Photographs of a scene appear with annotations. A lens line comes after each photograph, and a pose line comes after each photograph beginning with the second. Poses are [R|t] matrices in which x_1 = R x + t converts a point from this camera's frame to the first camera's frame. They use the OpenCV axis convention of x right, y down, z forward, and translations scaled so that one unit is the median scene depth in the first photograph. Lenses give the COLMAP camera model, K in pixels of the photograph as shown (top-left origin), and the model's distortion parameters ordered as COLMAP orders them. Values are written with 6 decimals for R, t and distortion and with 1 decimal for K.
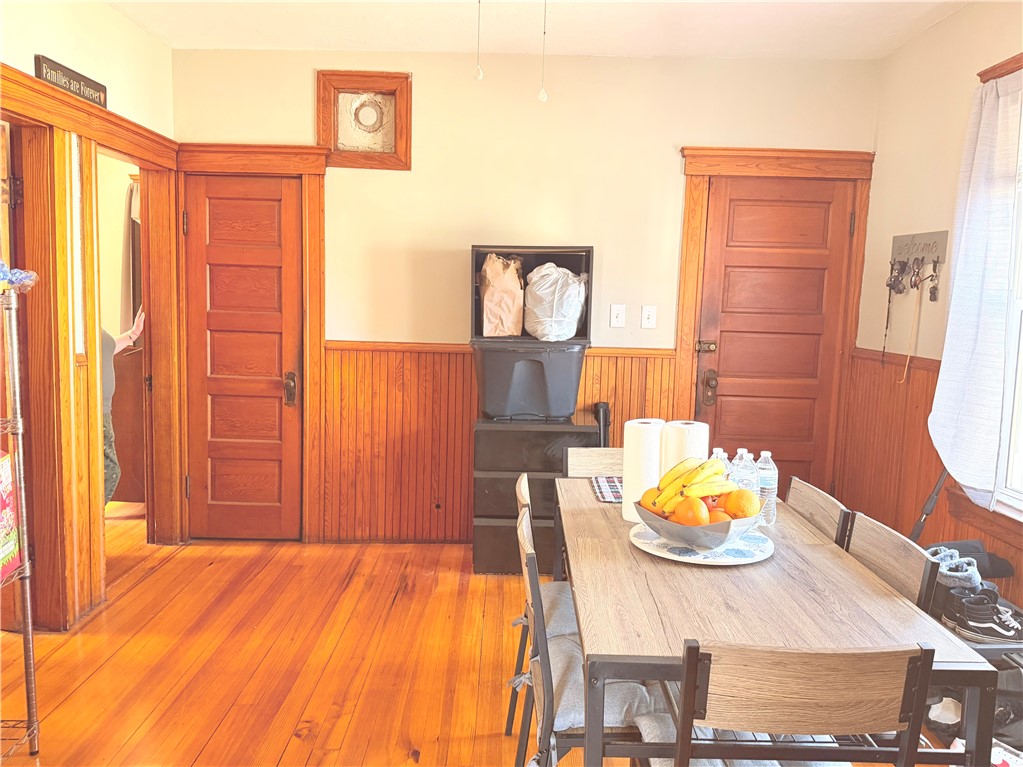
lens RADIAL K [[757.1, 0, 511.2], [0, 757.1, 386.8], [0, 0, 1]] dist [0.006688, -0.010500]
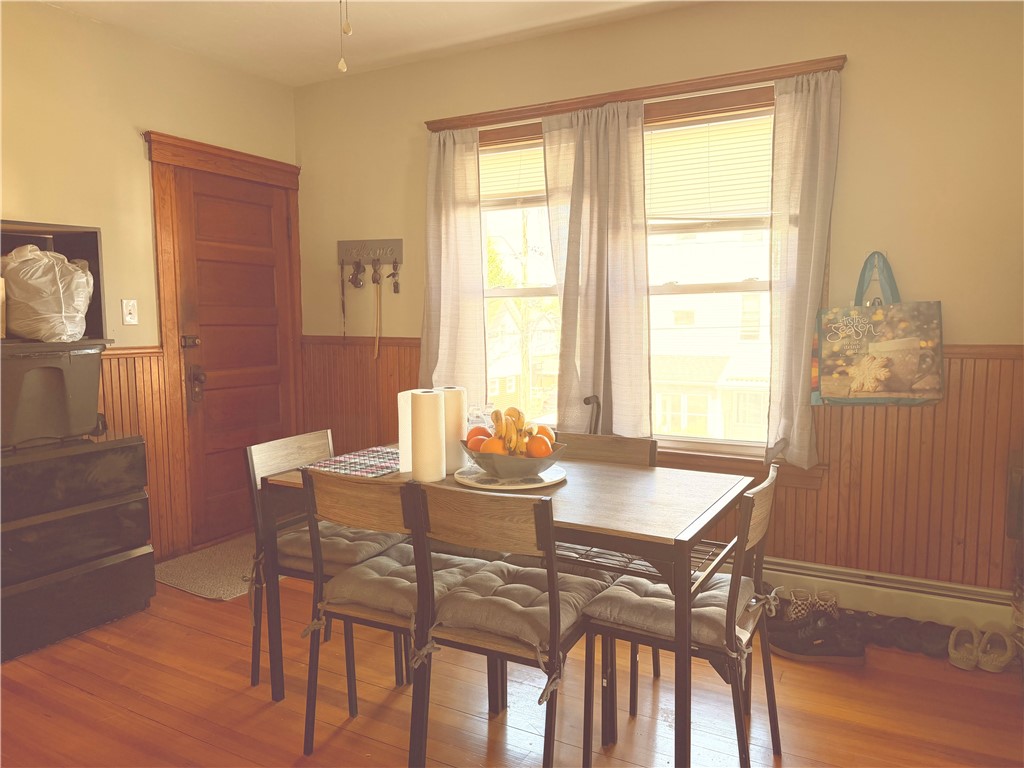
lens RADIAL K [[712.9, 0, 512.9], [0, 712.9, 381.3], [0, 0, 1]] dist [-0.030648, -0.000468]
pose [[0.497526, -0.101551, 0.861484, -0.351246], [0.110649, 0.992441, 0.053086, -0.005637], [-0.860363, 0.068911, 0.505002, 0.205920]]
